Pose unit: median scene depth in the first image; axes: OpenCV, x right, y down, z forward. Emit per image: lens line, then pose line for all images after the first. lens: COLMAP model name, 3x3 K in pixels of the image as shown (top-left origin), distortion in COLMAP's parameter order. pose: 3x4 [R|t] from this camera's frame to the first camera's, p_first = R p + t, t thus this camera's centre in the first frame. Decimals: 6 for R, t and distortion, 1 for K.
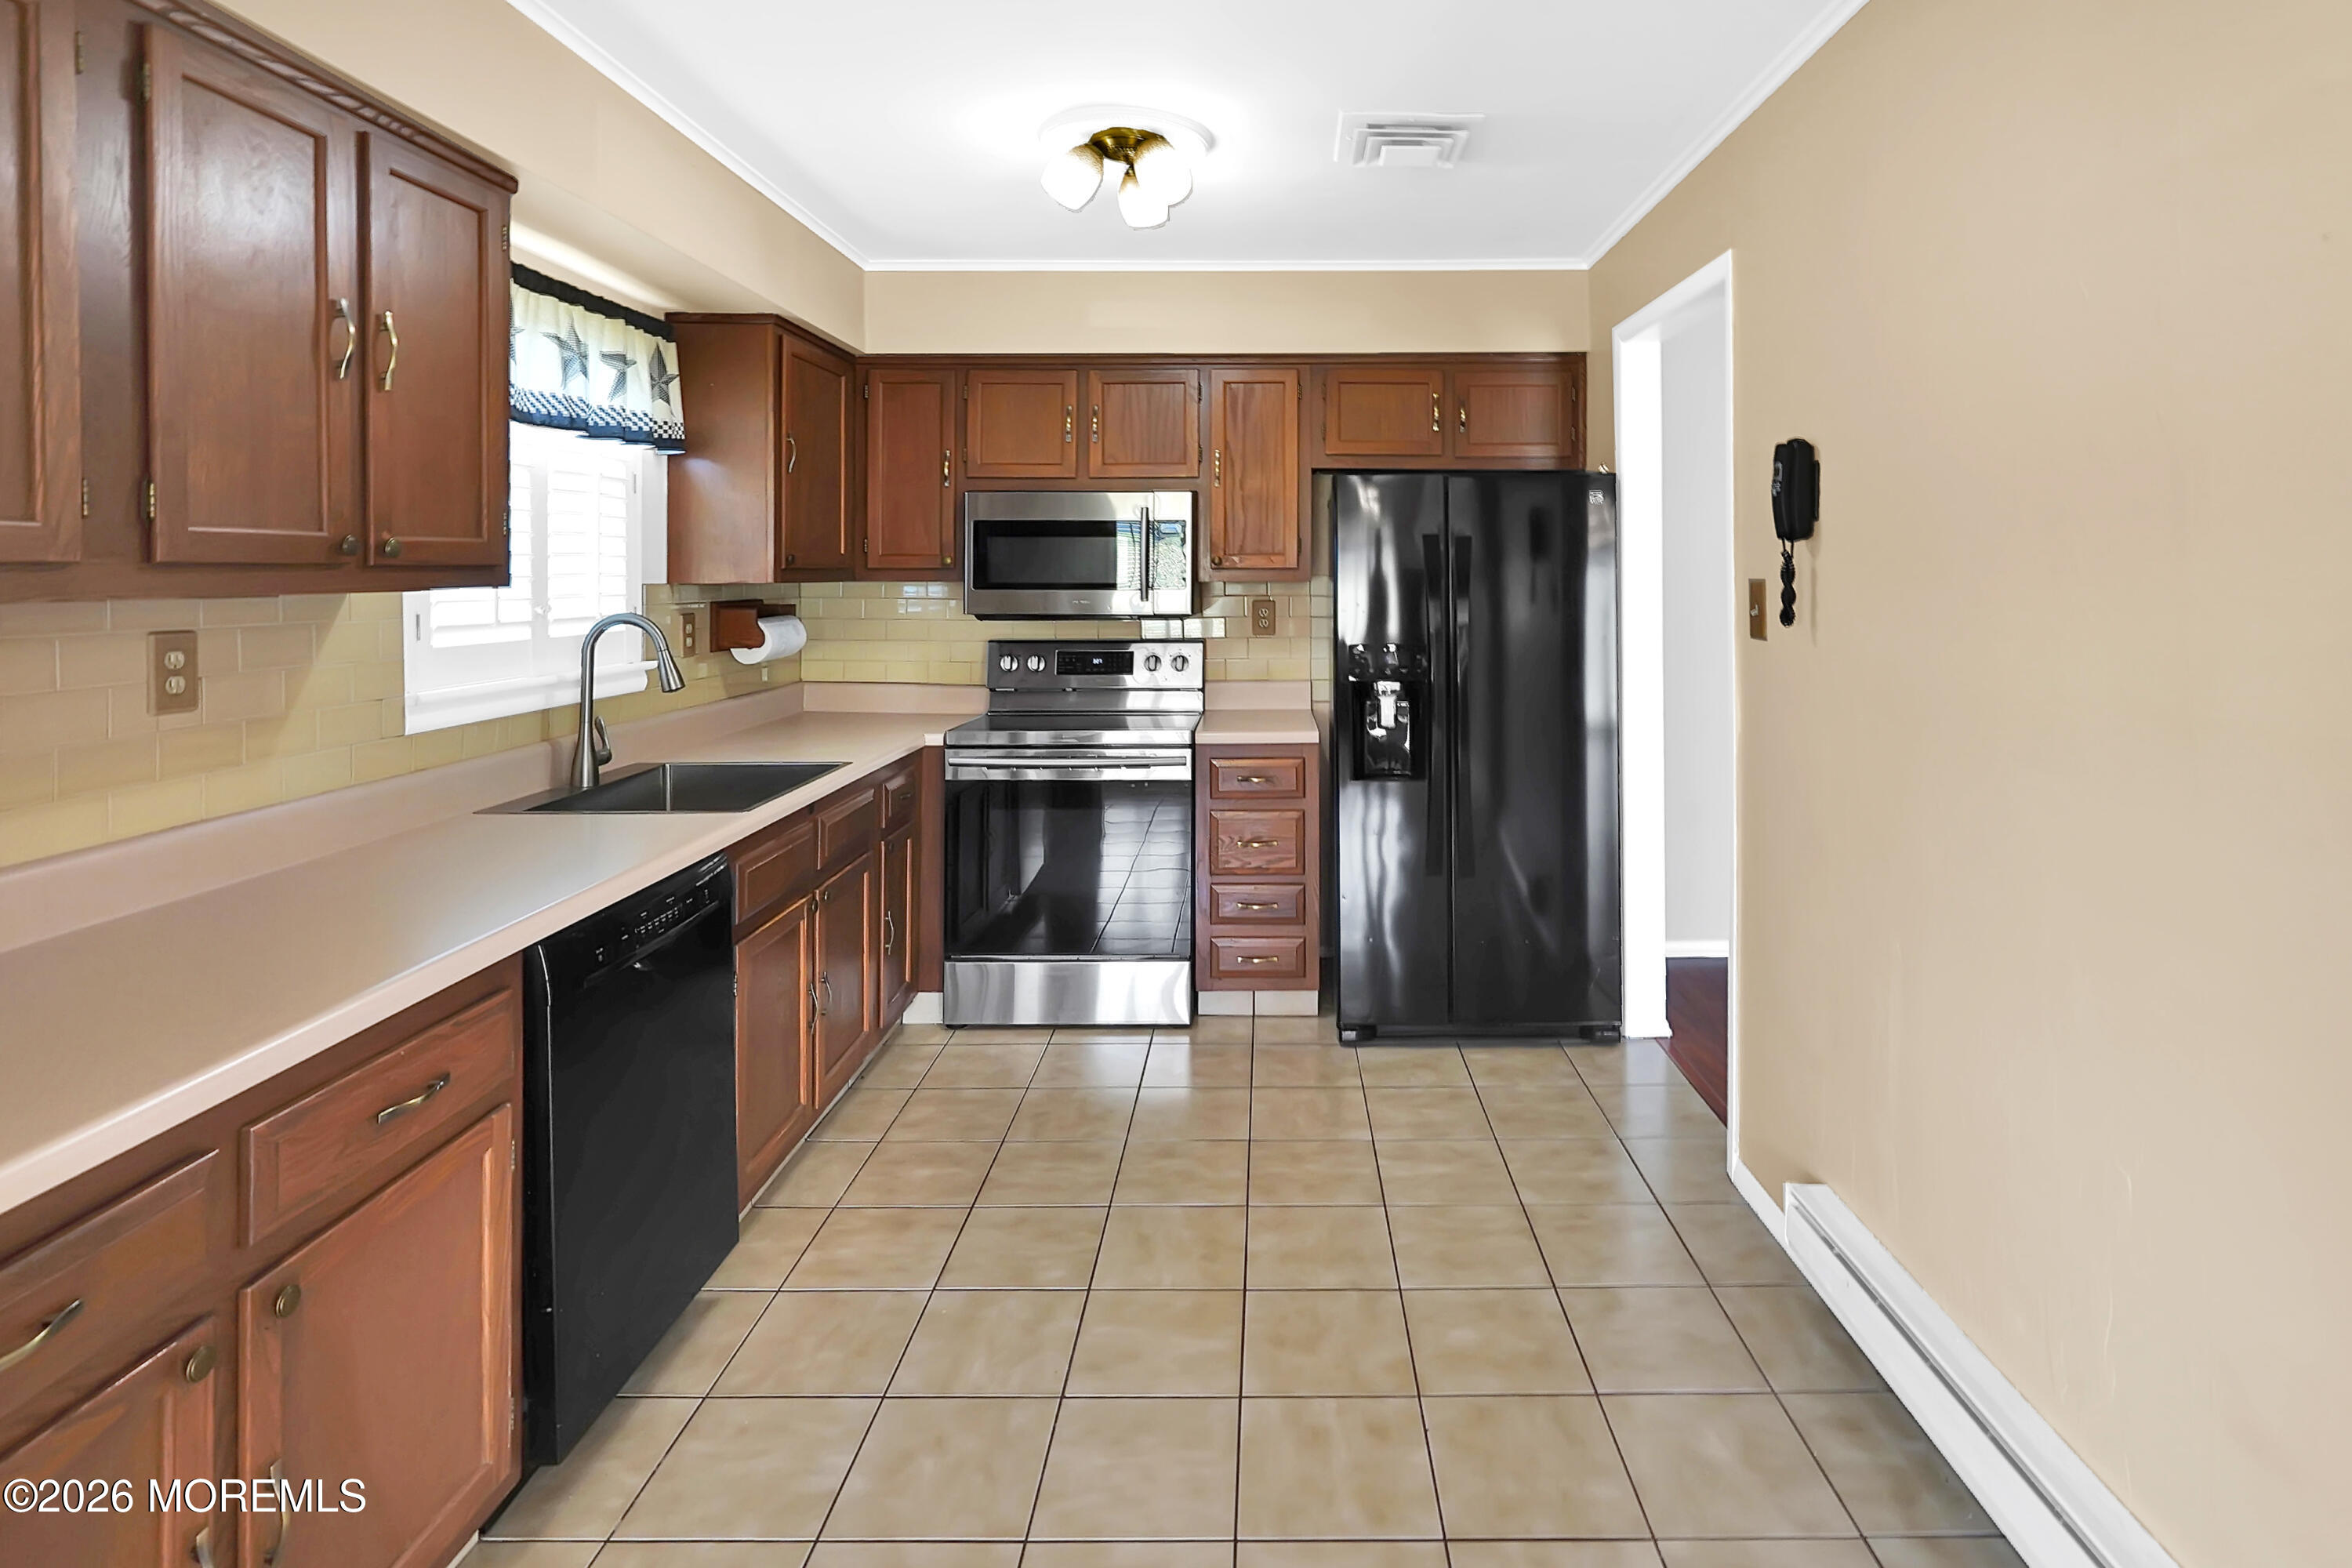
lens RADIAL K [[1096.1, 0, 1278.5], [0, 1096.1, 796.9], [0, 0, 1]] dist [-0.009349, 0.009862]
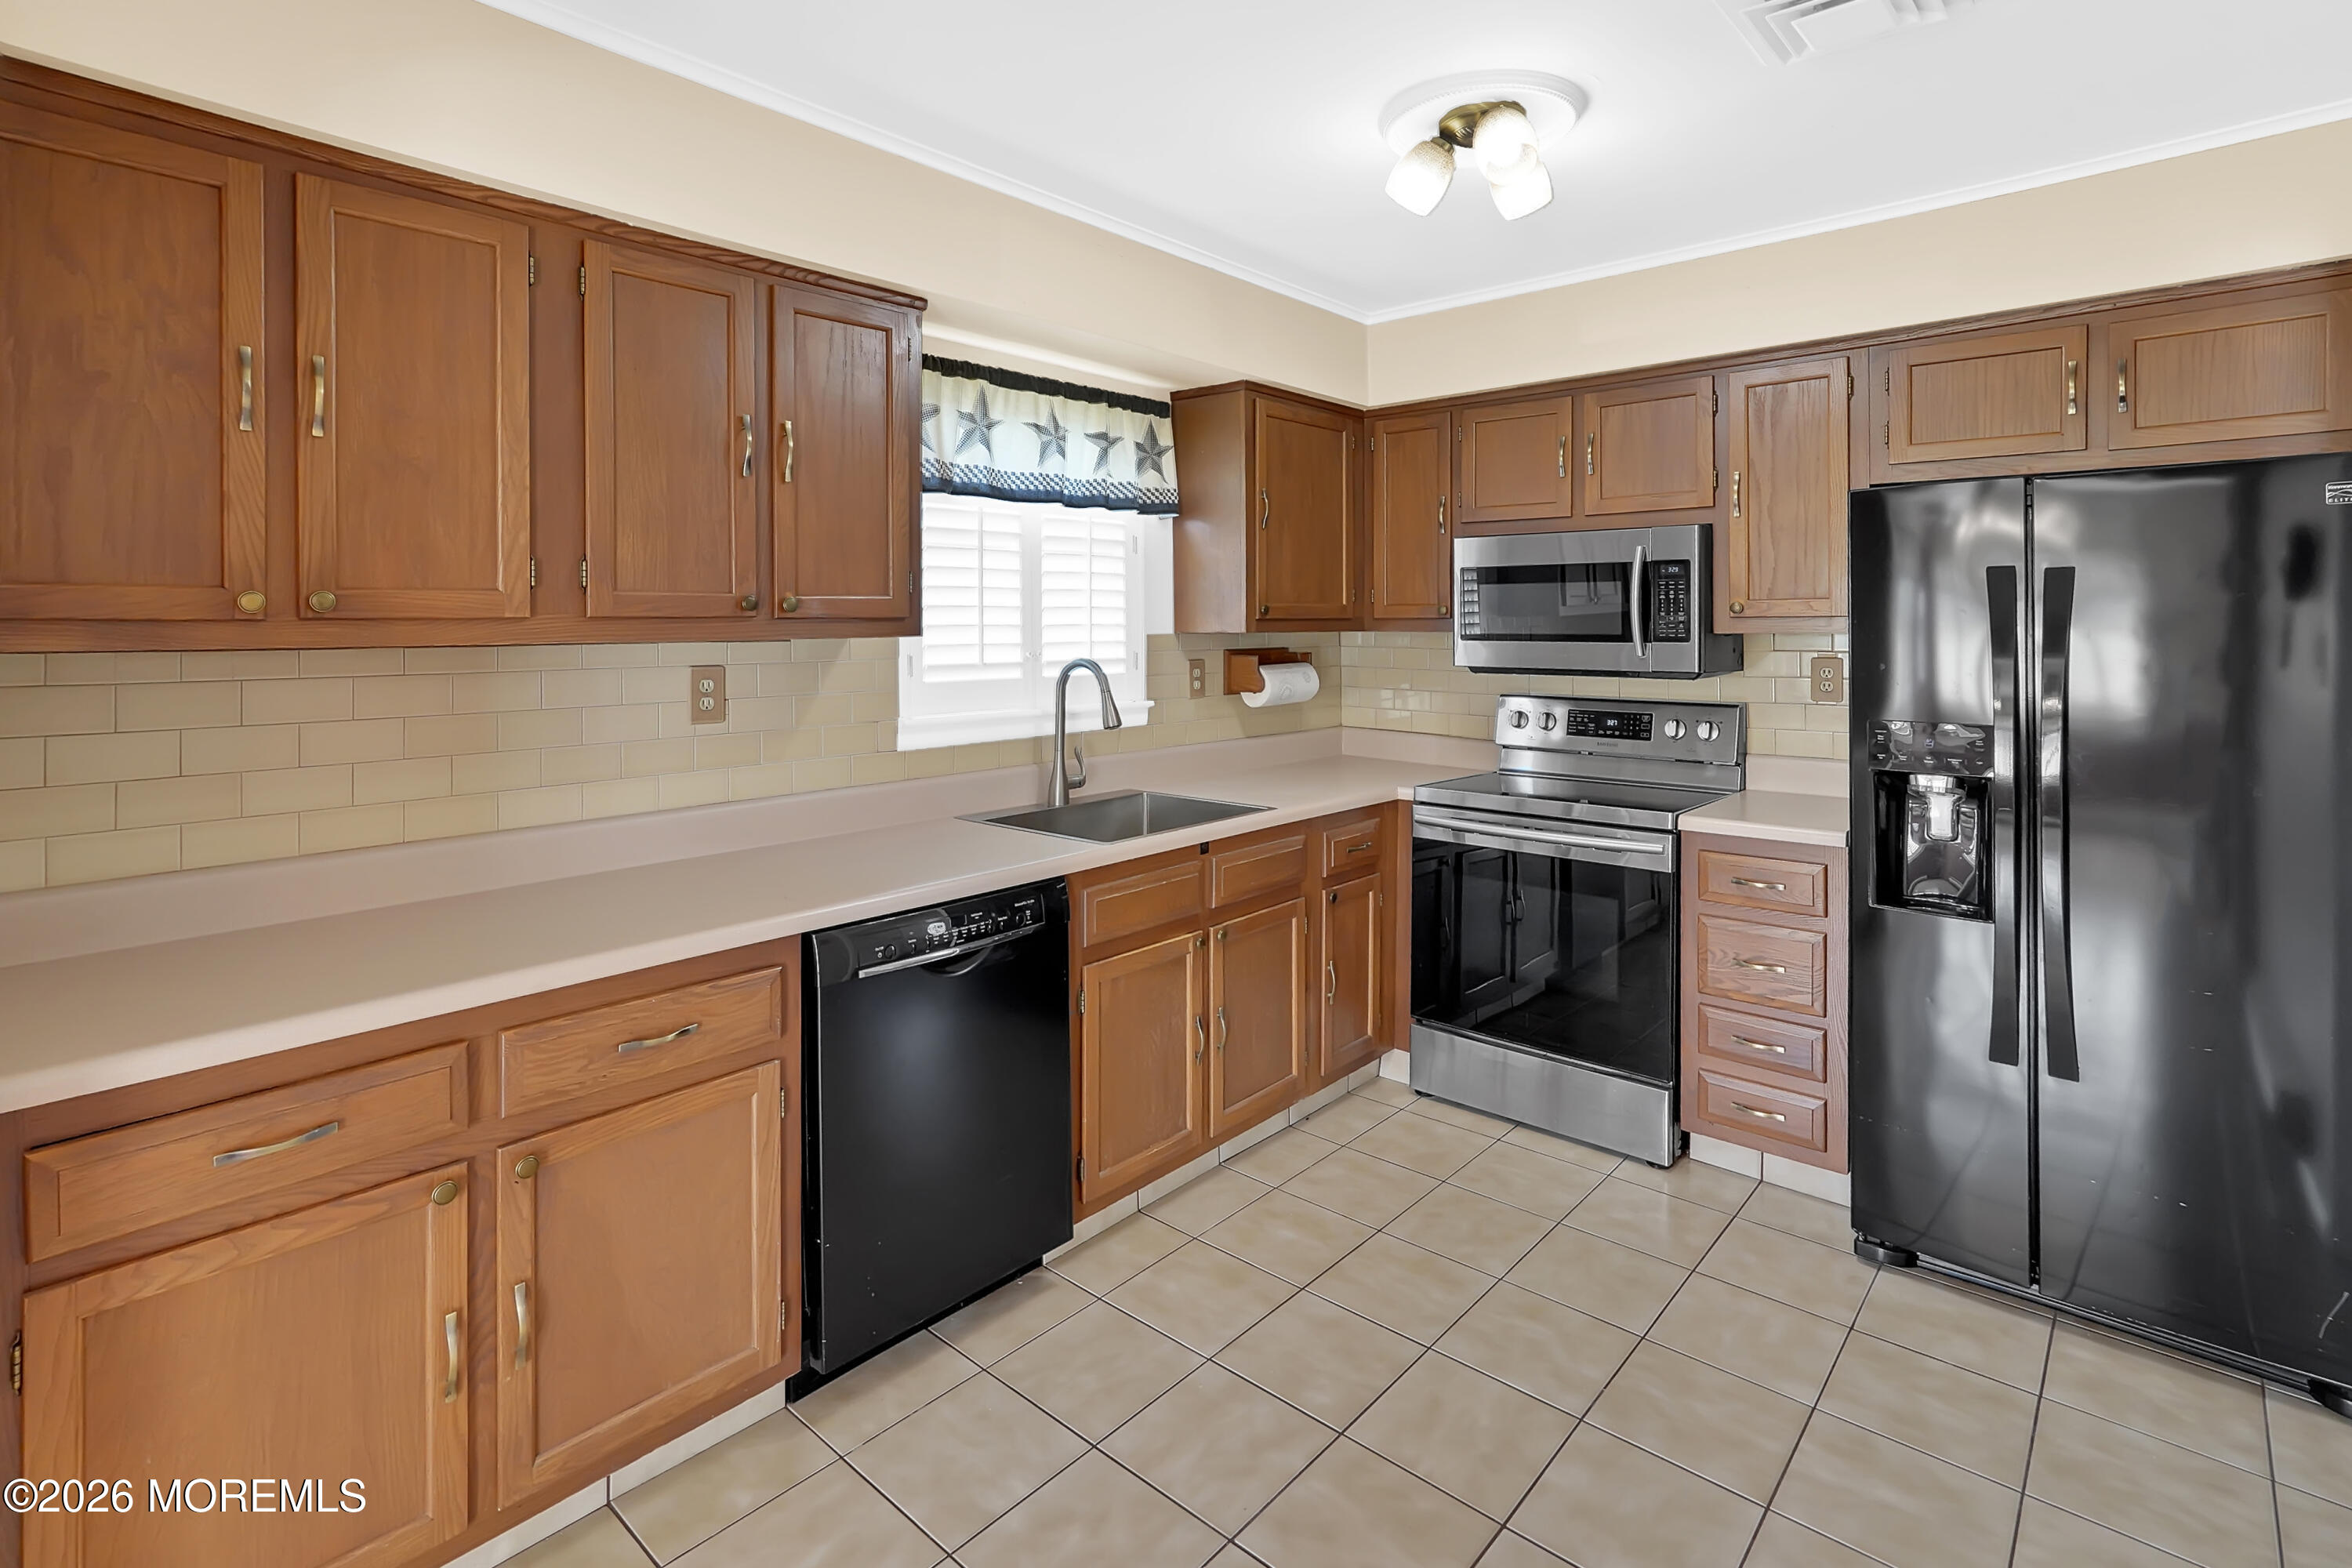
lens RADIAL K [[1096.1, 0, 1278.5], [0, 1096.1, 796.9], [0, 0, 1]] dist [-0.009349, 0.009862]
pose [[0.771090, 0.098650, -0.629038, 0.265050], [-0.126522, 0.991964, 0.000472, -0.045667], [0.624030, 0.079223, 0.777374, 0.226136]]
